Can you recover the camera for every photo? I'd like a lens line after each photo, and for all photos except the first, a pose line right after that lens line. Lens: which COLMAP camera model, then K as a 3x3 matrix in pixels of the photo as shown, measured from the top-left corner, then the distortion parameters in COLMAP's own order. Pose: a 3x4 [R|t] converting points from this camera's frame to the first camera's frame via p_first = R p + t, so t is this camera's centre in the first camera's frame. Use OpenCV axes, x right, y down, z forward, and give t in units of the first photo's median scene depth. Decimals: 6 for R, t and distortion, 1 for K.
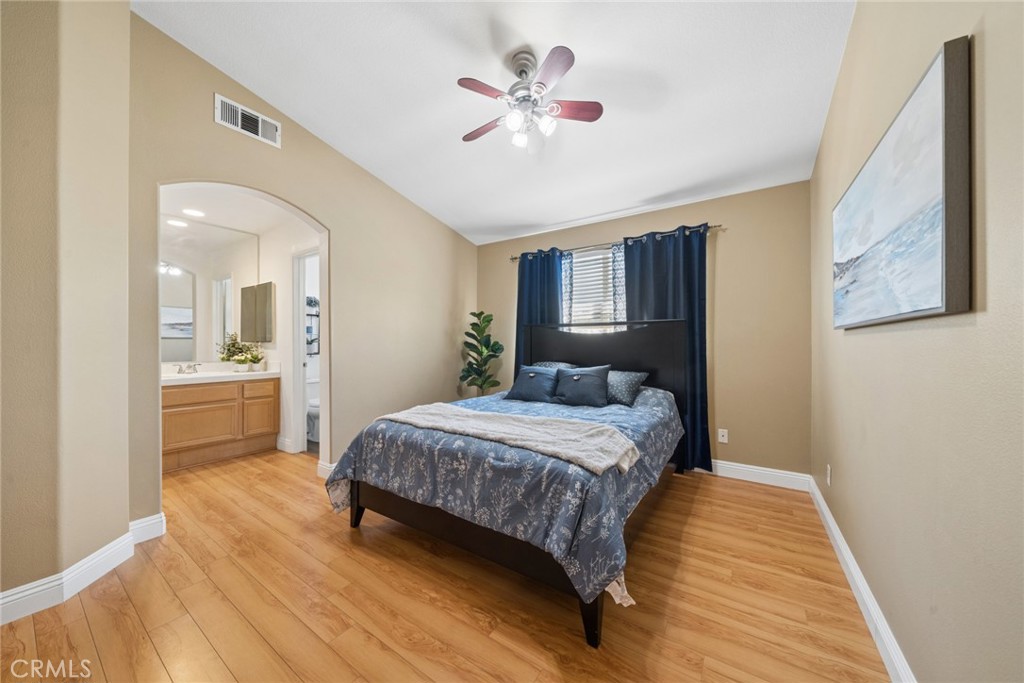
lens RADIAL K [[350.3, 0, 509.2], [0, 350.3, 341.7], [0, 0, 1]] dist [-0.001087, -0.000190]
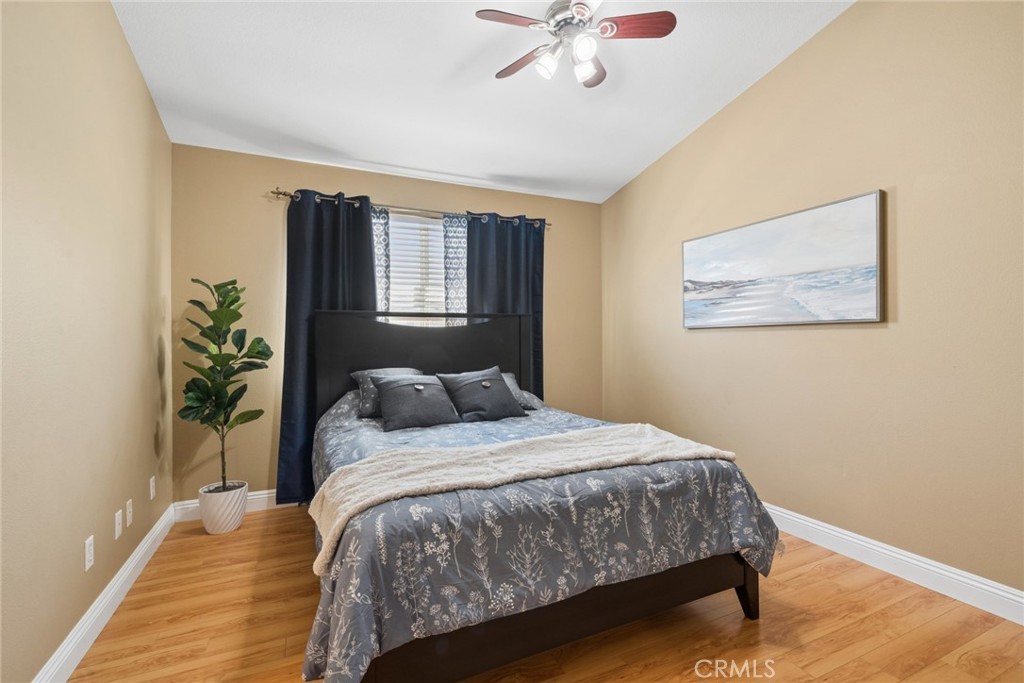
lens RADIAL K [[434.7, 0, 559.7], [0, 434.7, 338.6], [0, 0, 1]] dist [-0.000651, 0.000777]
pose [[0.521410, -0.002235, 0.853303, -0.431539], [0.003573, 0.999994, 0.000436, 0.001992], [-0.853299, 0.002822, 0.521415, 0.288933]]
